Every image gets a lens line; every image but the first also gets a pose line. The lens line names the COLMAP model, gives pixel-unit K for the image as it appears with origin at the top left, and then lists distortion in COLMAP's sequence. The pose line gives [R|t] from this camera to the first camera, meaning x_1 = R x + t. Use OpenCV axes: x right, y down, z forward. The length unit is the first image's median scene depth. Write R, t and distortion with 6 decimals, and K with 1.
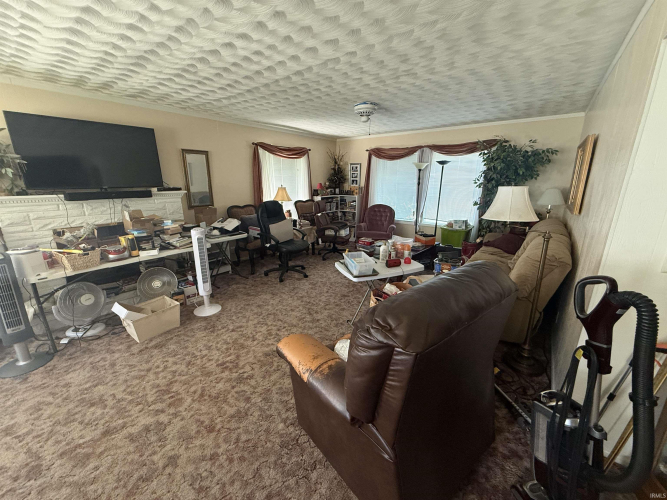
lens RADIAL K [[264.7, 0, 333.5], [0, 264.7, 250.0], [0, 0, 1]] dist [-0.001263, 0.000358]
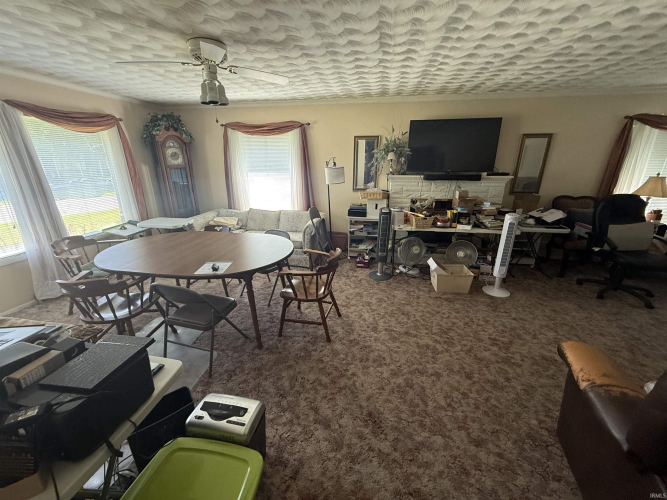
lens RADIAL K [[264.7, 0, 333.5], [0, 264.7, 250.0], [0, 0, 1]] dist [-0.001263, 0.000358]
pose [[0.479962, 0.274748, -0.833157, 0.049284], [-0.225310, 0.956444, 0.185608, 0.020146], [0.847863, 0.098634, 0.520960, -0.118159]]
